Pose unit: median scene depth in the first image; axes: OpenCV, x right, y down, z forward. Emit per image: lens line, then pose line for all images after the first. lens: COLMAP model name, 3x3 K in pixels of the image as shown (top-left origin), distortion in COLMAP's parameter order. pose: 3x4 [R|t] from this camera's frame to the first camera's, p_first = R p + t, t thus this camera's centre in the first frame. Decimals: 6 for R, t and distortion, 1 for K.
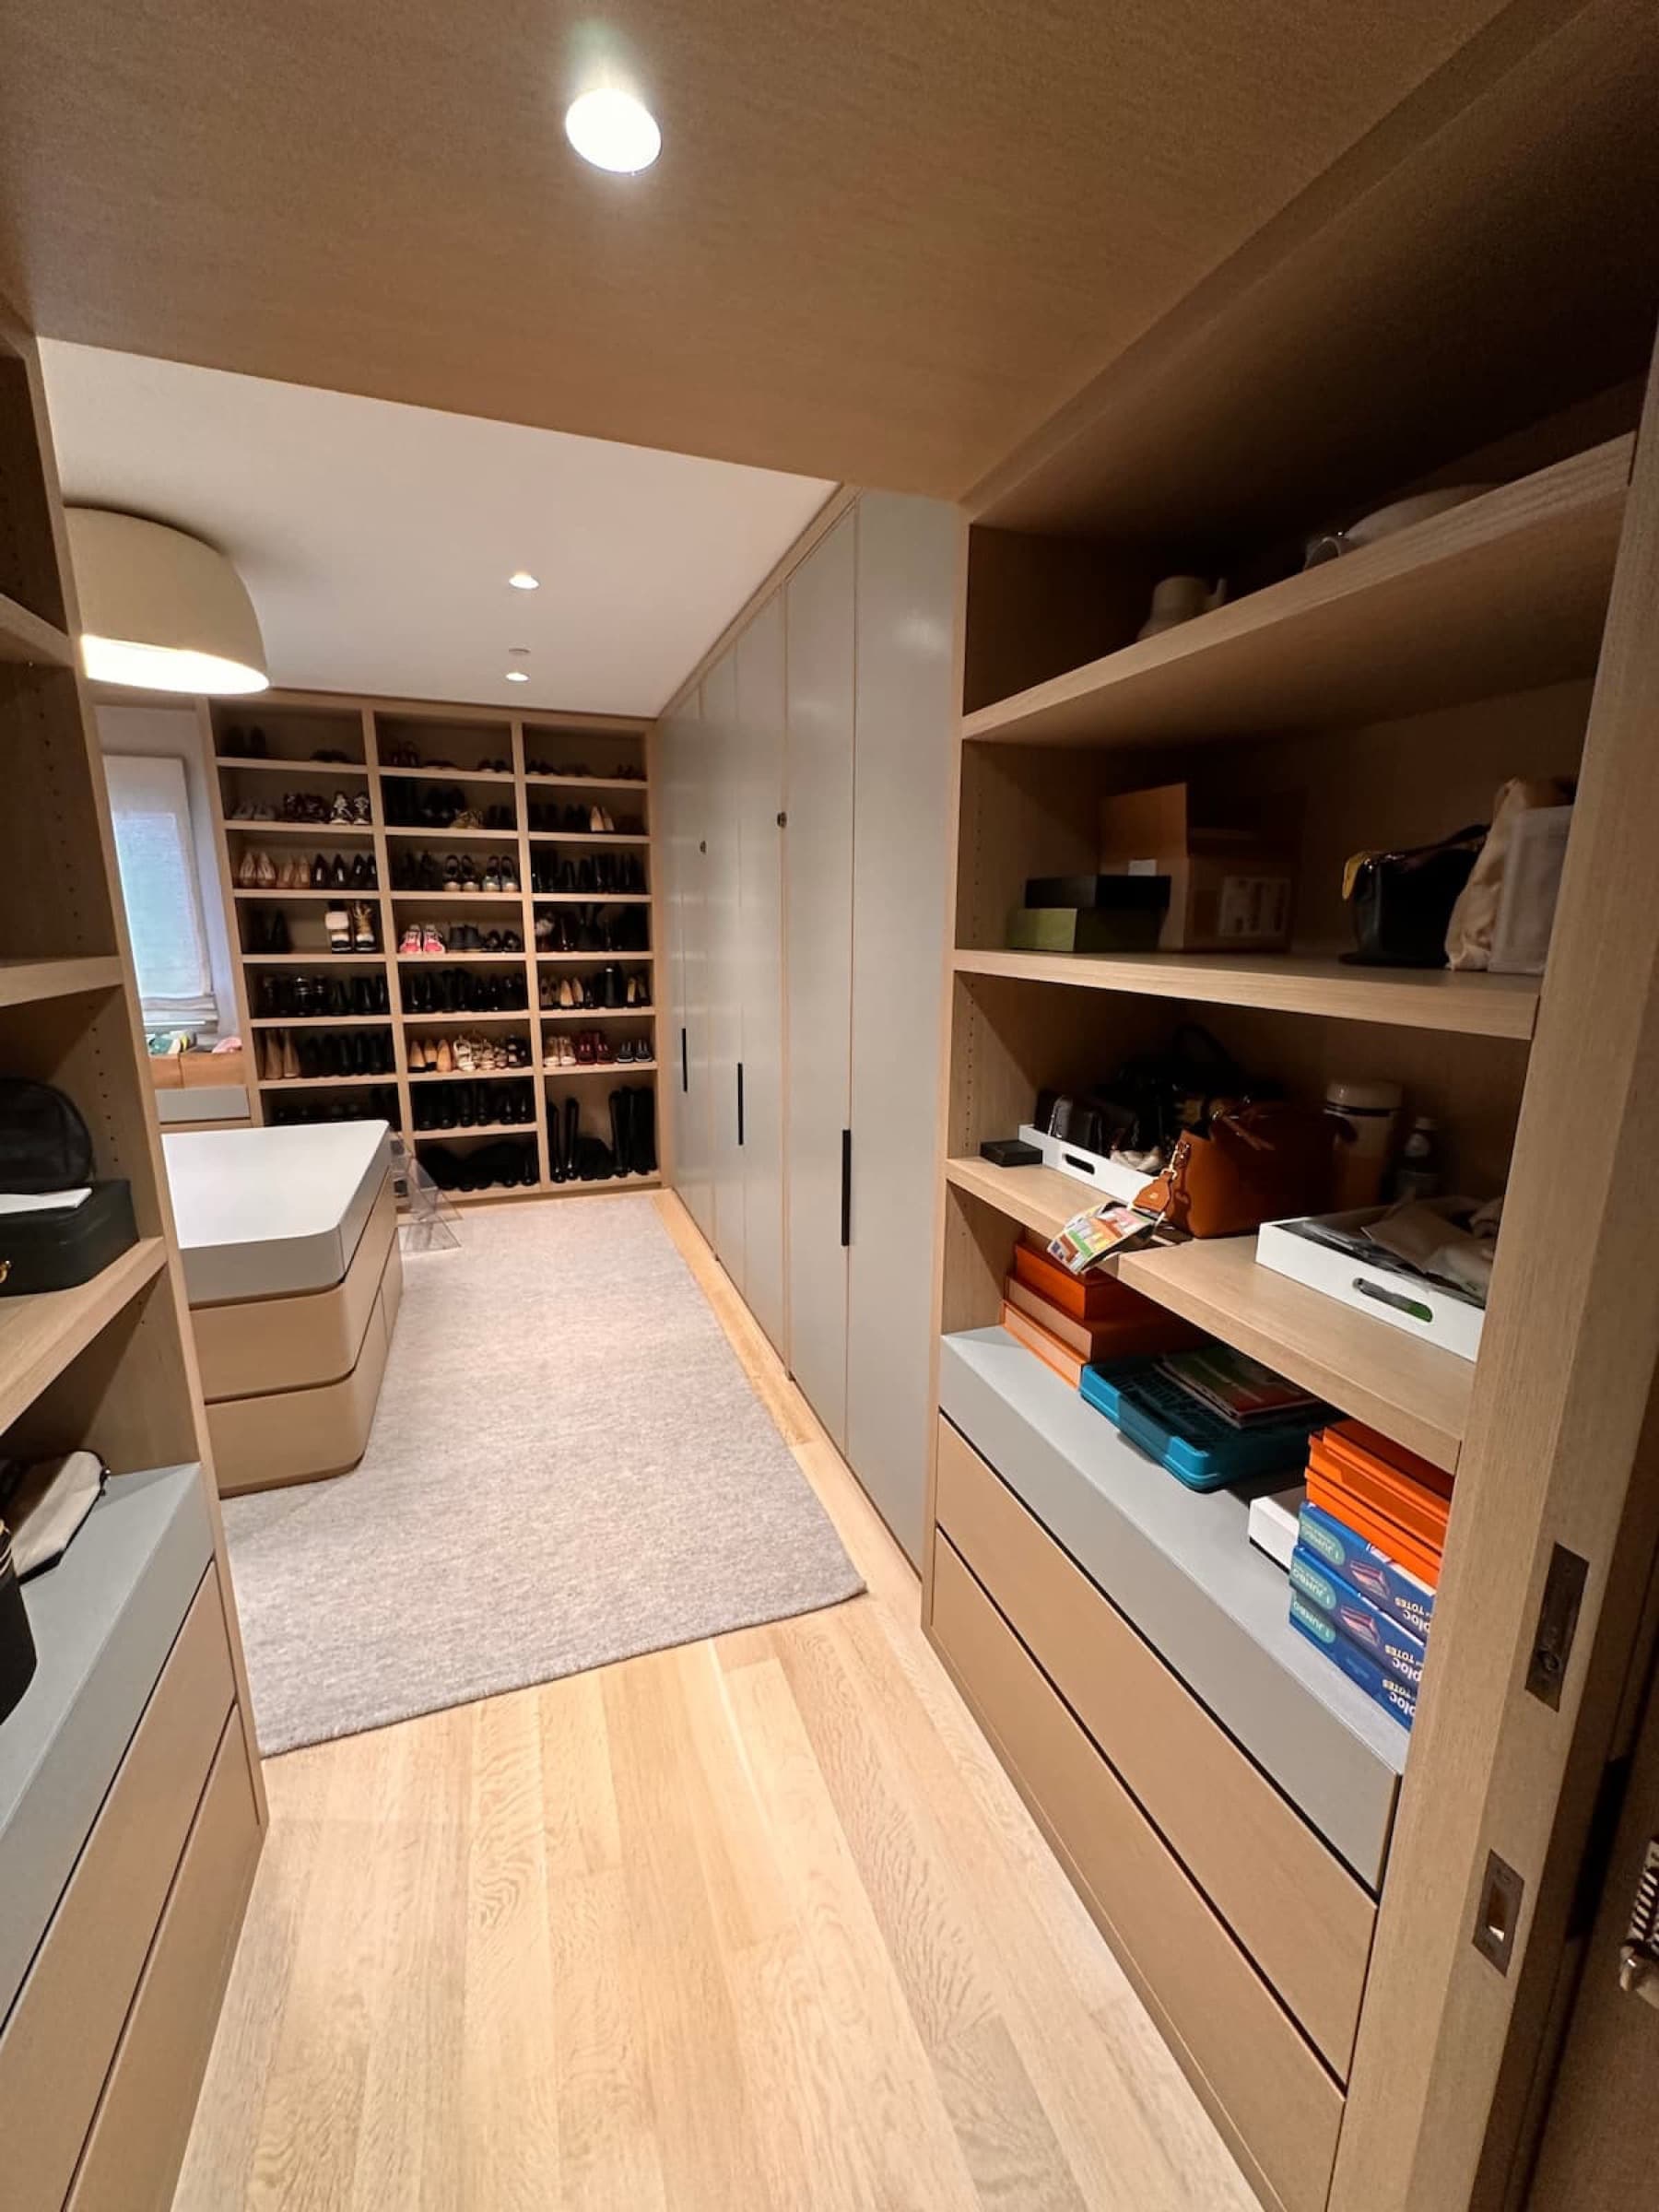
lens RADIAL K [[880.3, 0, 828.4], [0, 880.3, 1105.3], [0, 0, 1]] dist [-0.006991, 0.000831]
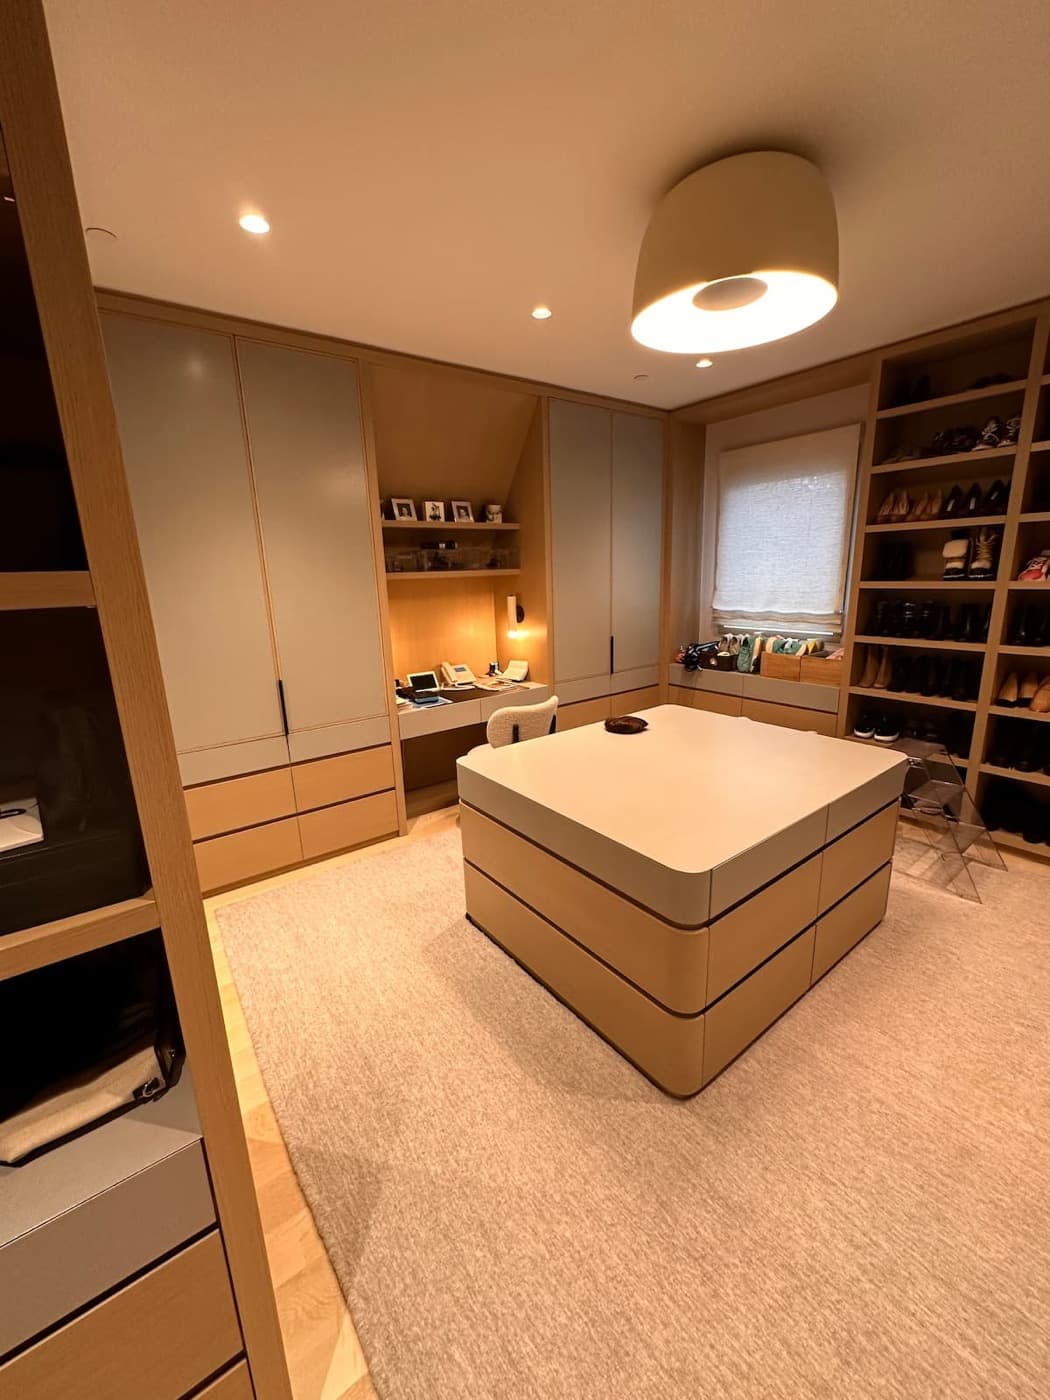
lens RADIAL K [[557.1, 0, 524.2], [0, 557.1, 701.6], [0, 0, 1]] dist [-0.006991, 0.000831]
pose [[0.288843, 0.203697, -0.935456, -0.055872], [-0.170186, 0.972466, 0.159208, -0.051921], [0.942129, 0.113215, 0.315556, 0.331553]]
